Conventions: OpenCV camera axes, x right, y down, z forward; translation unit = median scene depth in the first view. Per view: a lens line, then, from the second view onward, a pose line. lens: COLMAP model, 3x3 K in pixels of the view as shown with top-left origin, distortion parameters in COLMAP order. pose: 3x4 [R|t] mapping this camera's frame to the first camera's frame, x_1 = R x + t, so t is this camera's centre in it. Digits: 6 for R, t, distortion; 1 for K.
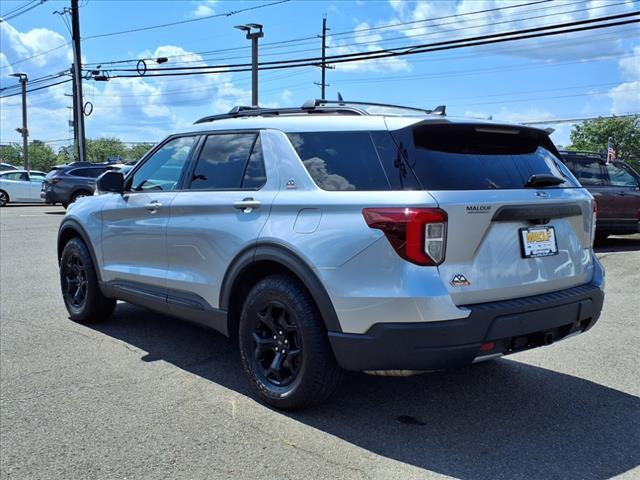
lens RADIAL K [[682.7, 0, 320.0], [0, 682.7, 240.0], [0, 0, 1]] dist [0.134563, -0.350784]
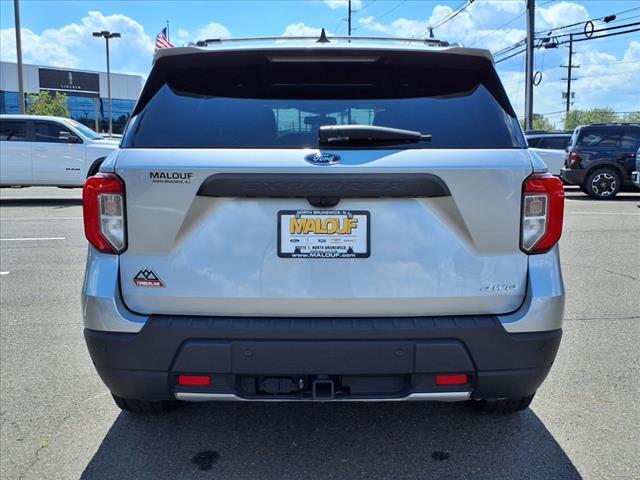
lens RADIAL K [[682.7, 0, 320.0], [0, 682.7, 240.0], [0, 0, 1]] dist [0.134563, -0.350784]
pose [[0.763968, 0.080661, -0.640193, 0.082093], [-0.056113, 0.996702, 0.058617, -0.003246], [0.642810, -0.008858, 0.765974, 0.060526]]
